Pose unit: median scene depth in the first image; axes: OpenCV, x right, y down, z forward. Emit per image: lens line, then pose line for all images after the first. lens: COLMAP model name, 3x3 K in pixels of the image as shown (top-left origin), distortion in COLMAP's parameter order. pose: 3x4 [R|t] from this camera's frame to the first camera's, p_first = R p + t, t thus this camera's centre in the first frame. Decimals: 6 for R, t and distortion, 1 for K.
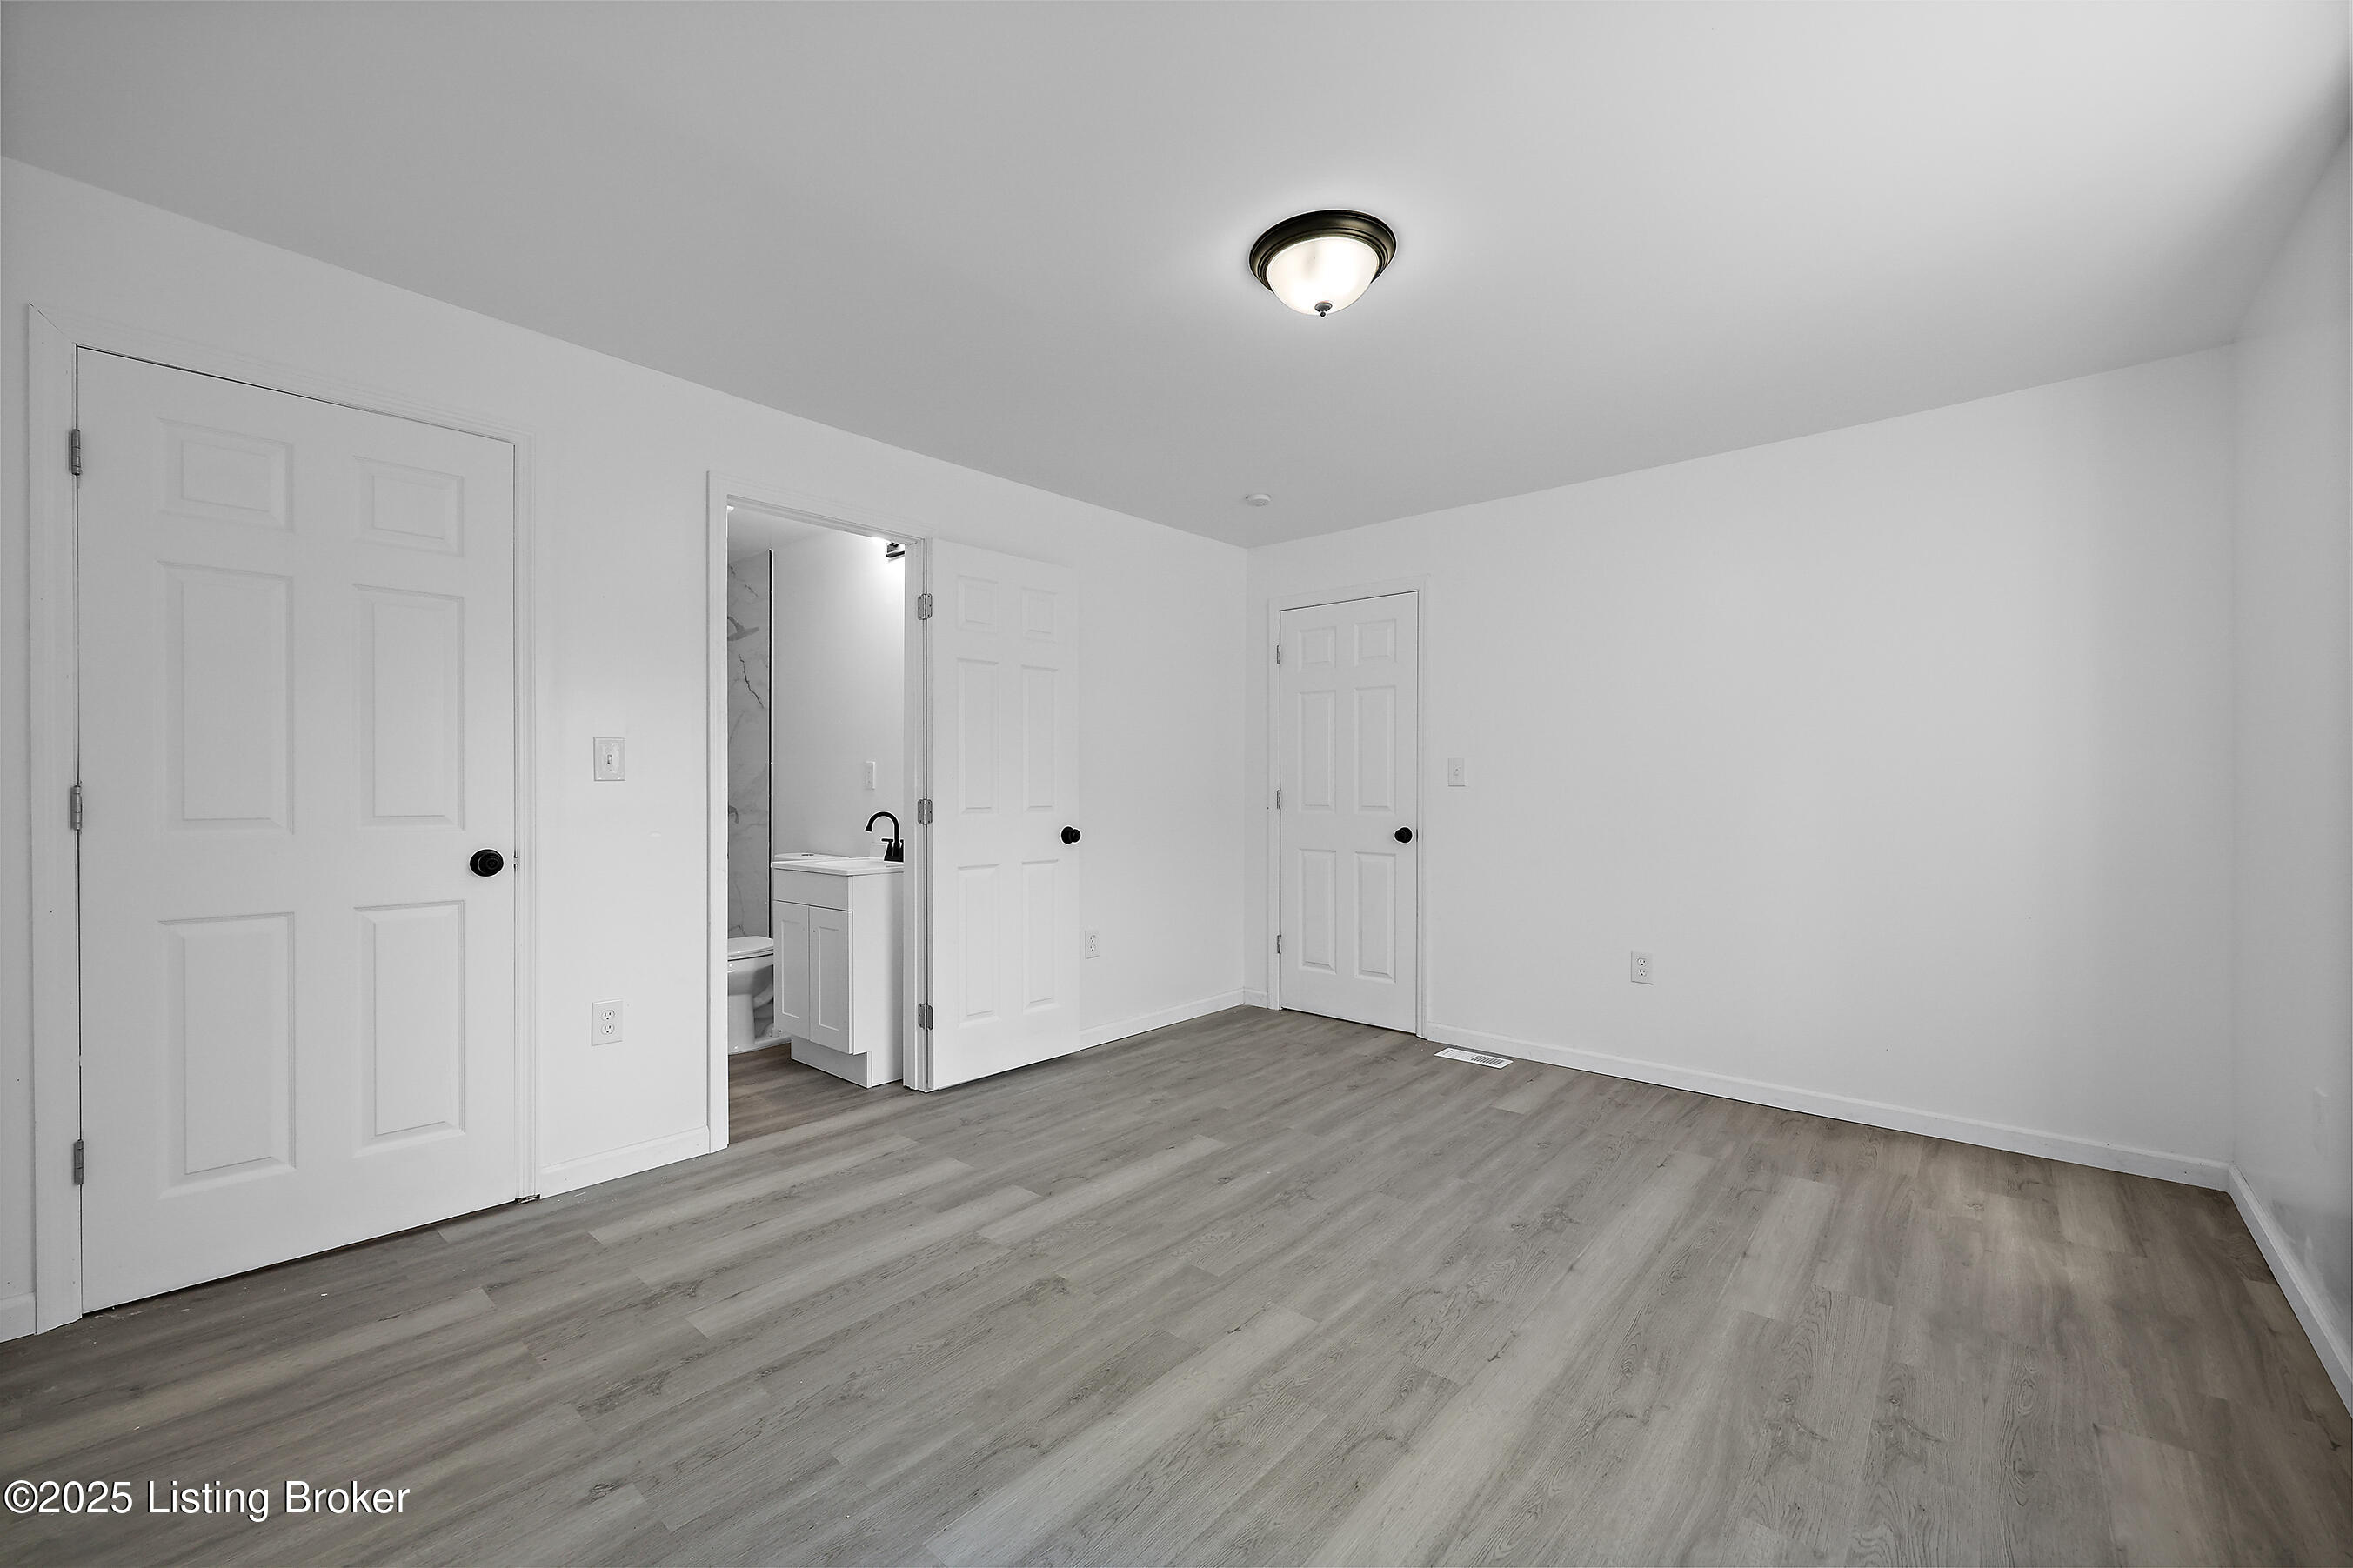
lens RADIAL K [[947.2, 0, 1177.0], [0, 947.2, 785.9], [0, 0, 1]] dist [-0.001117, -0.000289]
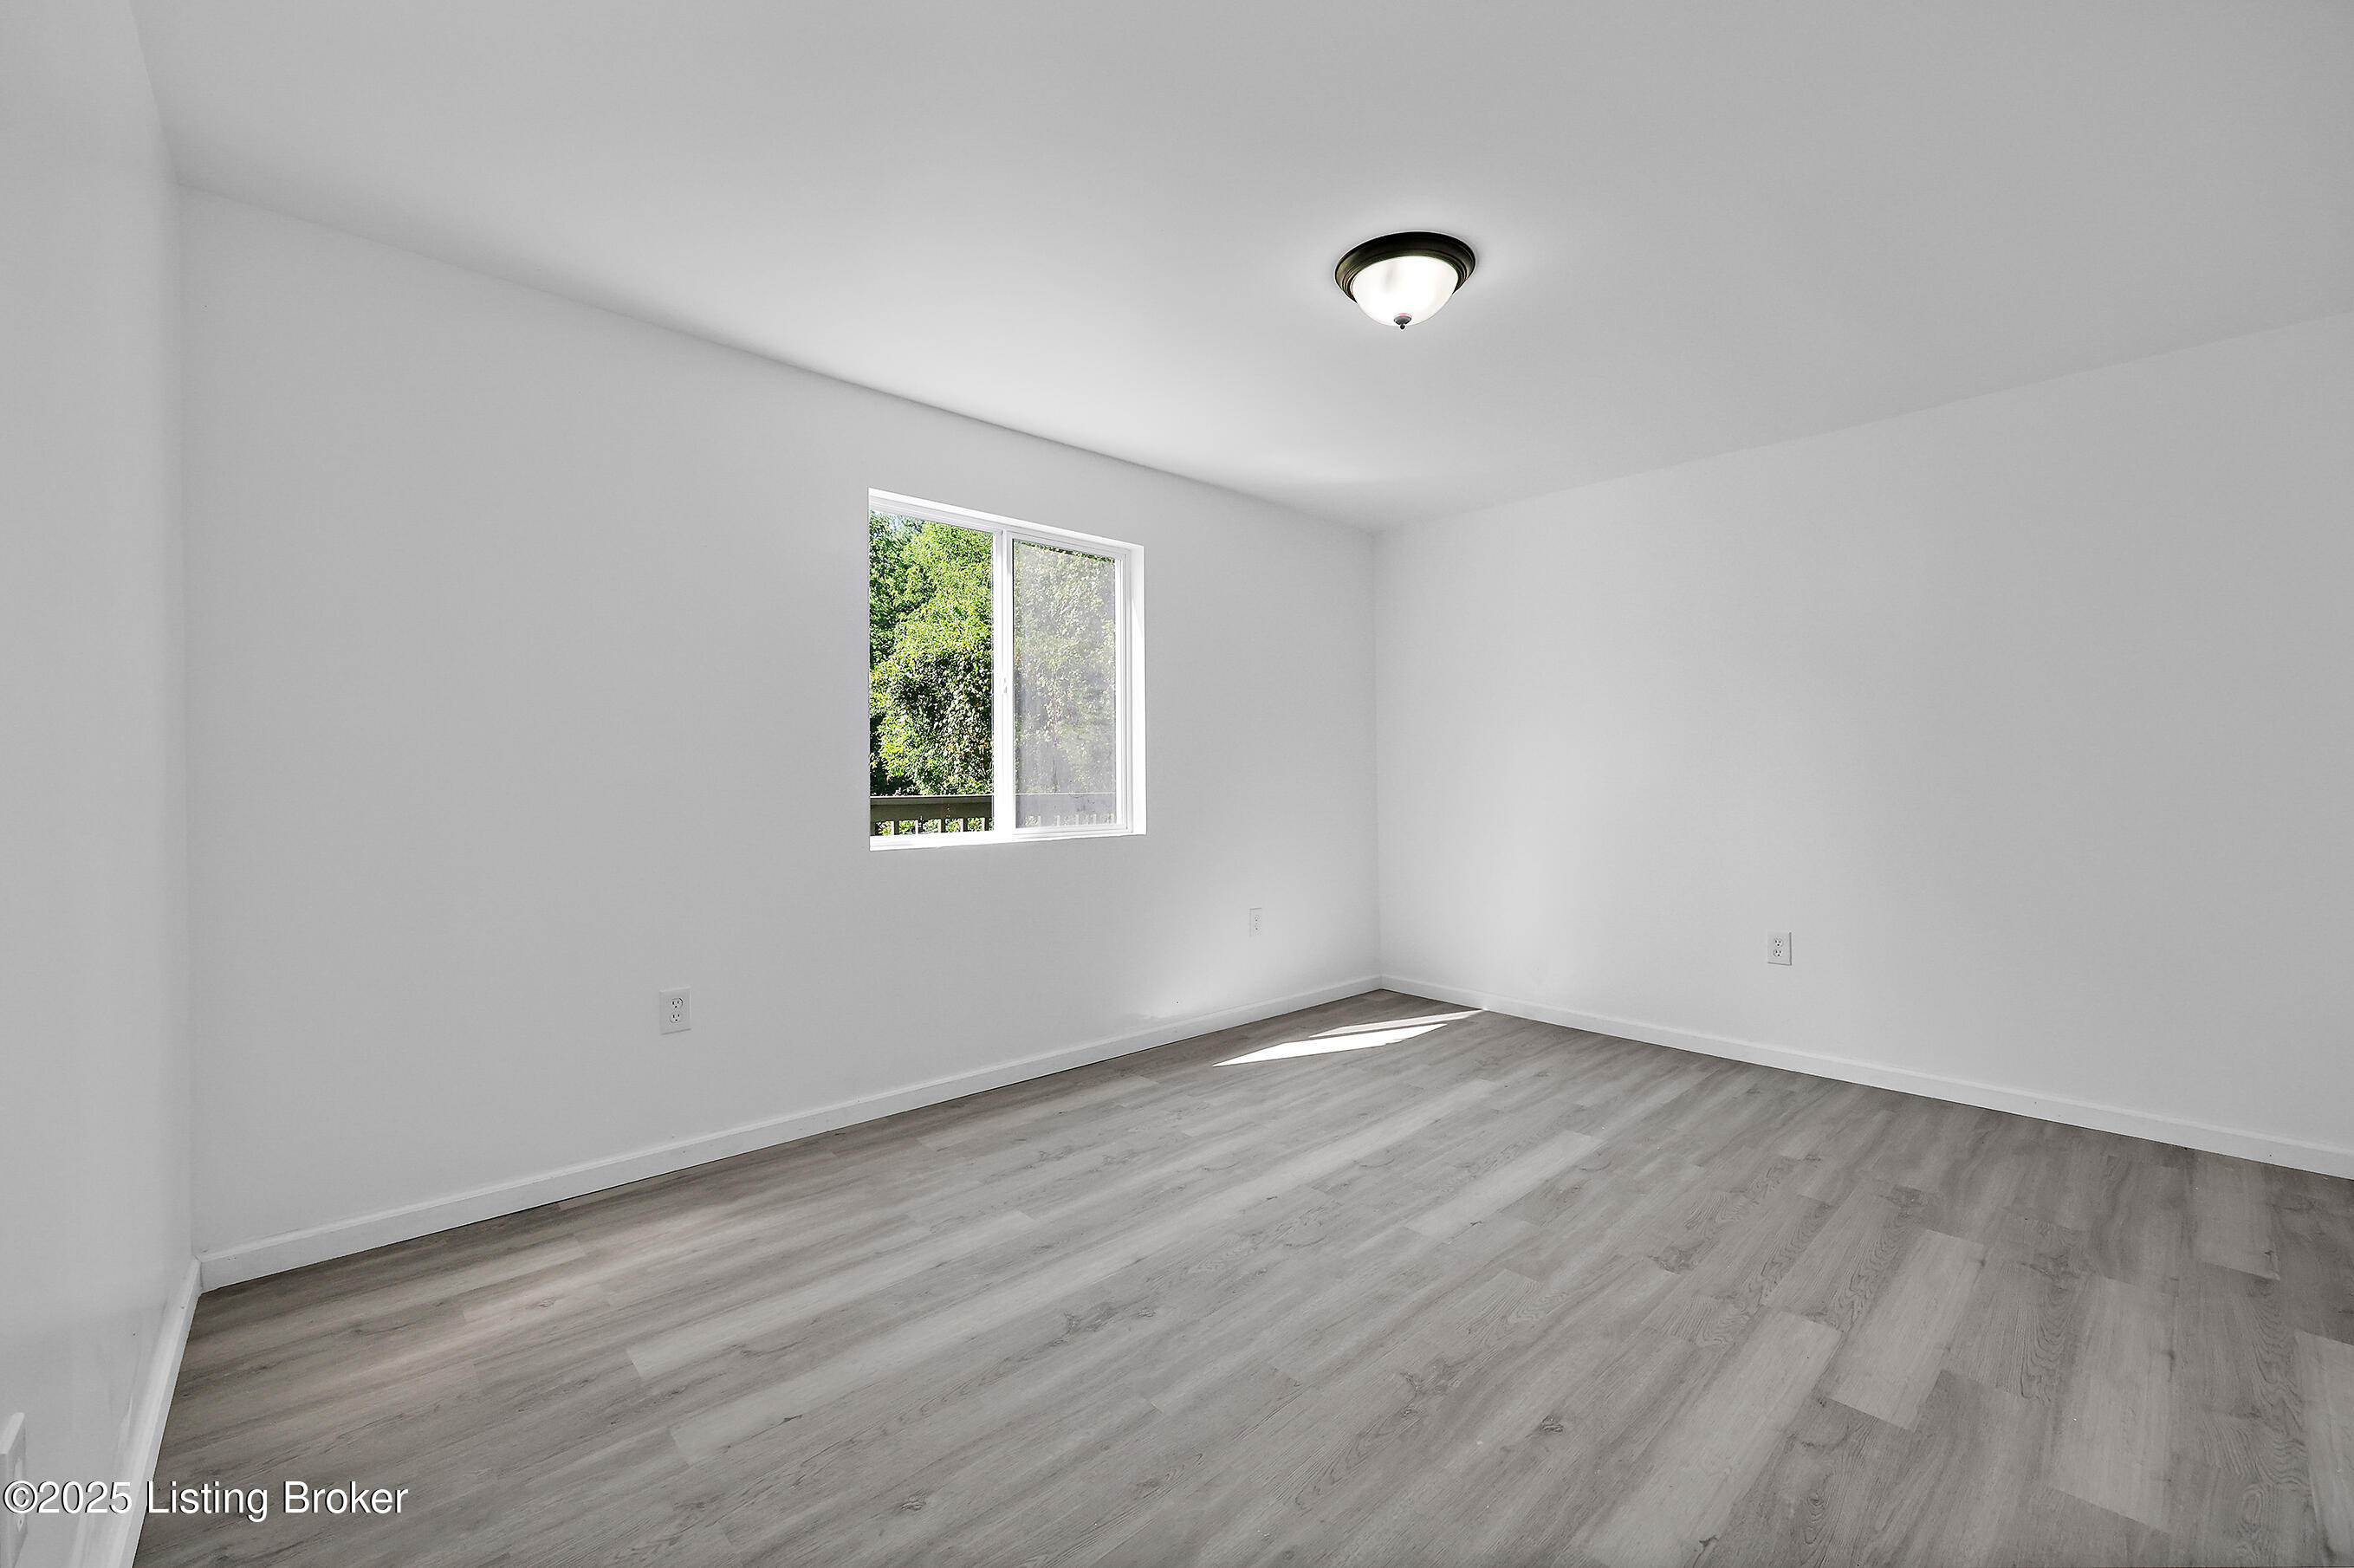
lens RADIAL K [[947.7, 0, 1176.1], [0, 947.7, 780.0], [0, 0, 1]] dist [-0.001117, -0.000289]
pose [[-0.993168, 0.002277, 0.116673, 0.259987], [0.002672, 0.999991, 0.003226, 0.007363], [-0.116664, 0.003516, -0.993165, 1.958777]]
